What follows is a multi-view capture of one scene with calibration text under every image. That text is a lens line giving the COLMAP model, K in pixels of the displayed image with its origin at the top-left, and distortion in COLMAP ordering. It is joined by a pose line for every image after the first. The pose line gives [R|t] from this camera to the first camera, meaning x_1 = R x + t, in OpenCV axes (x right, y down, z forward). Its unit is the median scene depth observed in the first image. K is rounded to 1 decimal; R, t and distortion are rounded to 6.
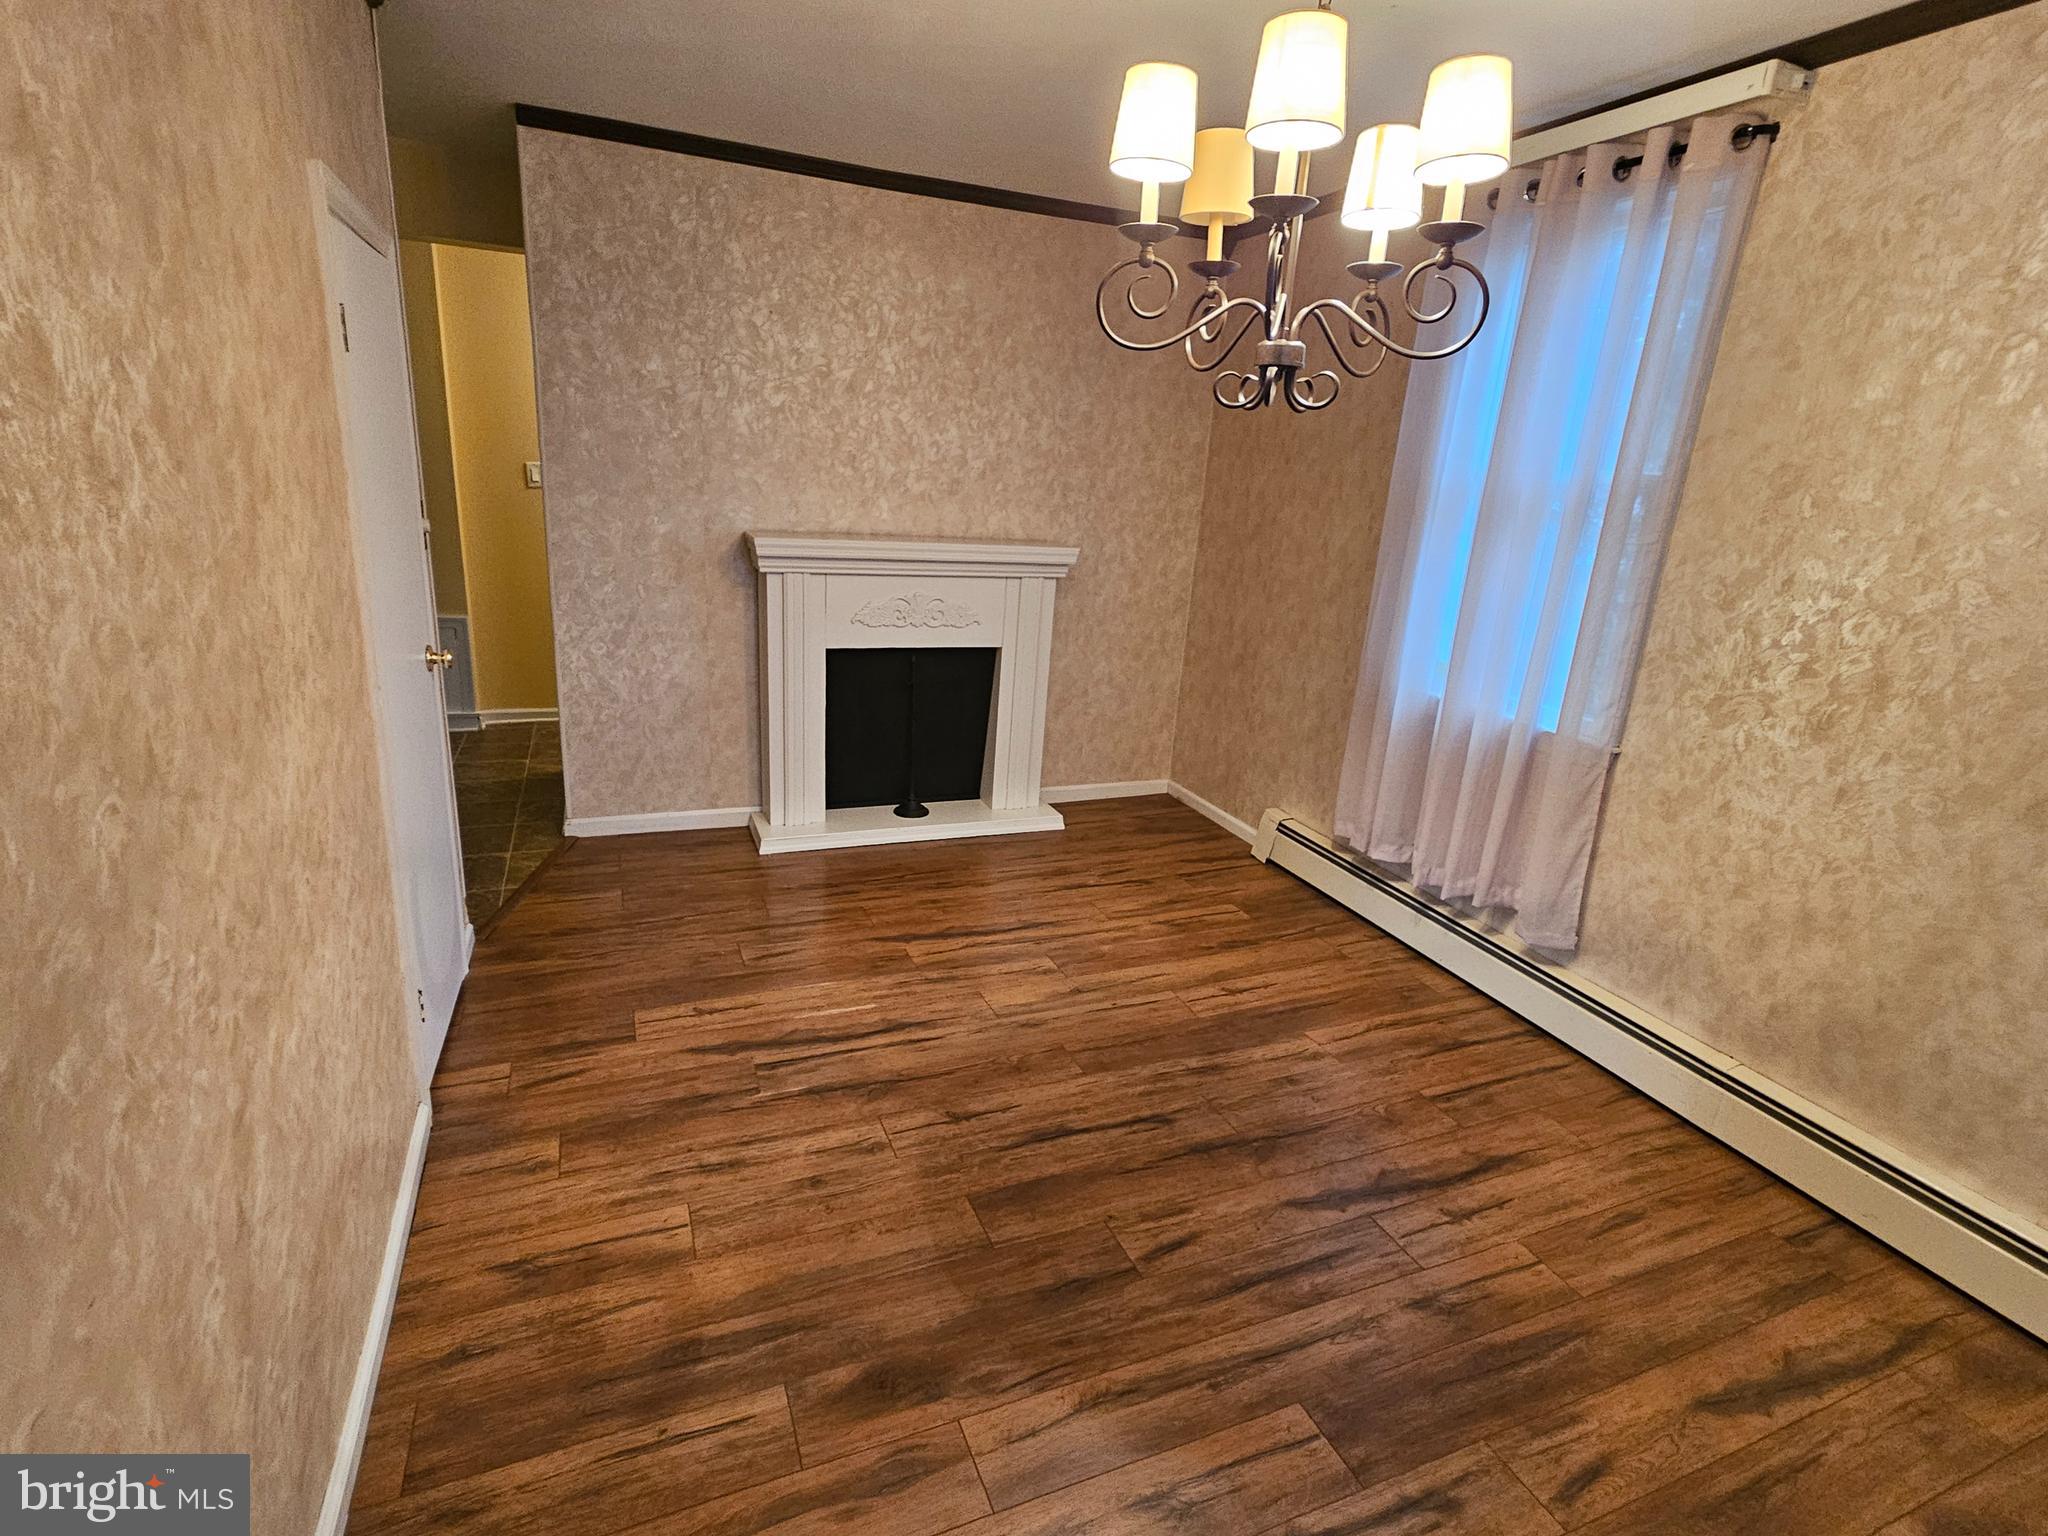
lens RADIAL K [[1016.8, 0, 1023.8], [0, 1016.8, 761.2], [0, 0, 1]] dist [0.022045, 0.000754]
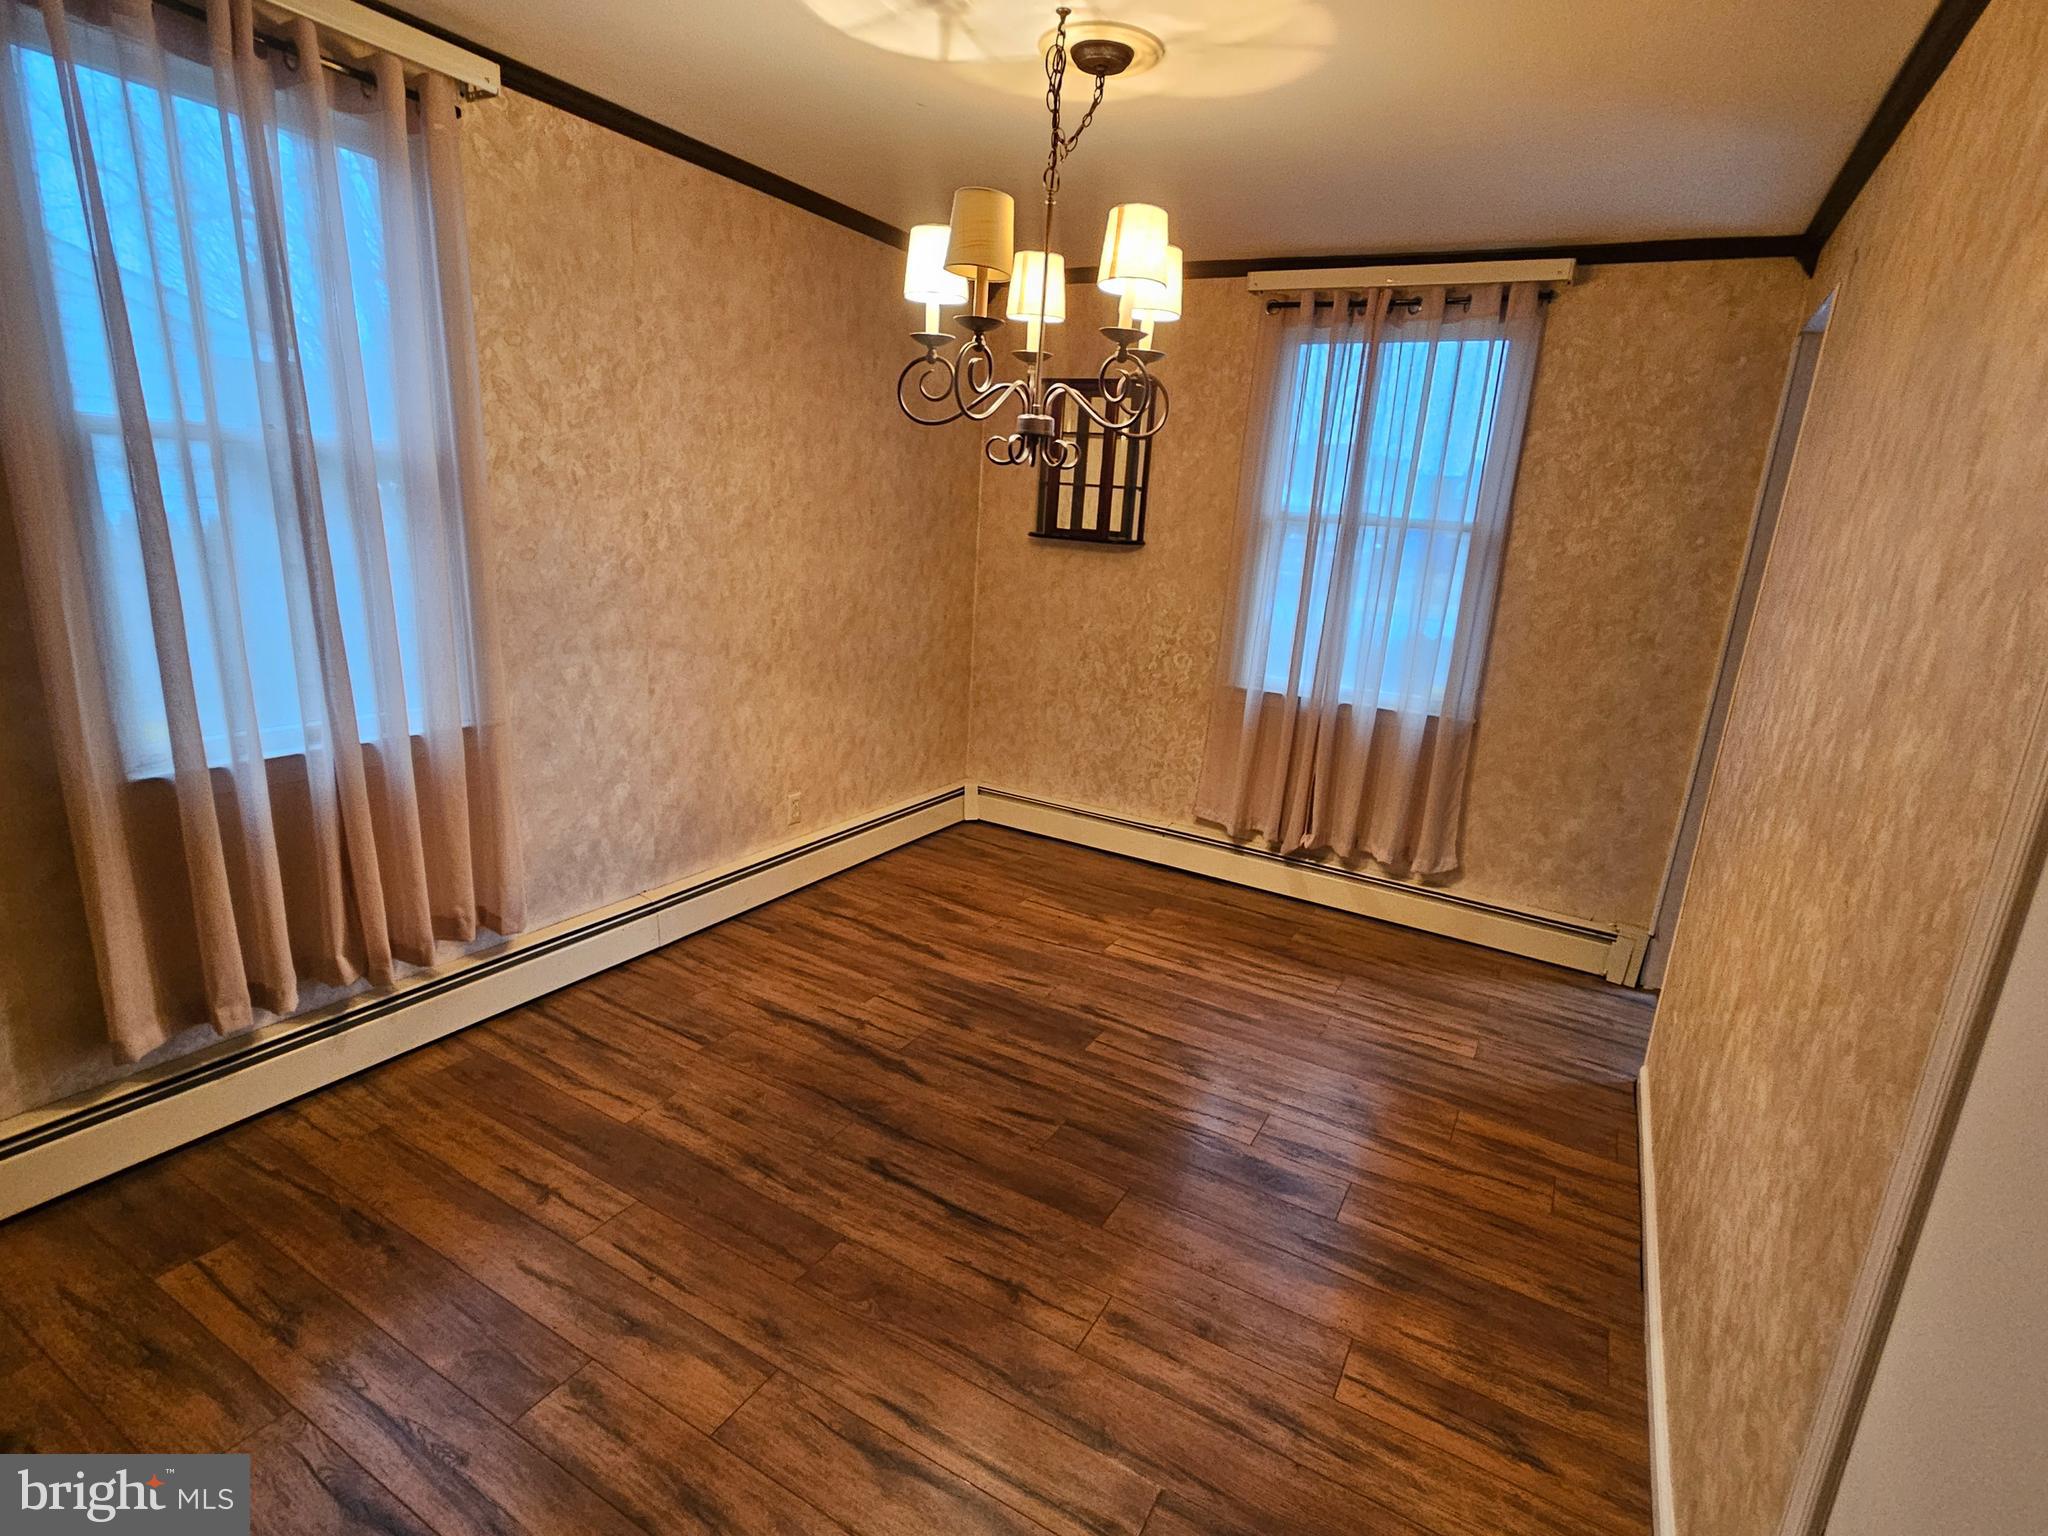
lens RADIAL K [[1016.8, 0, 1036.4], [0, 1016.8, 763.4], [0, 0, 1]] dist [0.022045, 0.000754]
pose [[-0.607186, -0.300990, 0.735344, -0.620283], [0.118227, 0.880946, 0.458211, -0.460845], [-0.785715, 0.365157, -0.499312, 1.356422]]
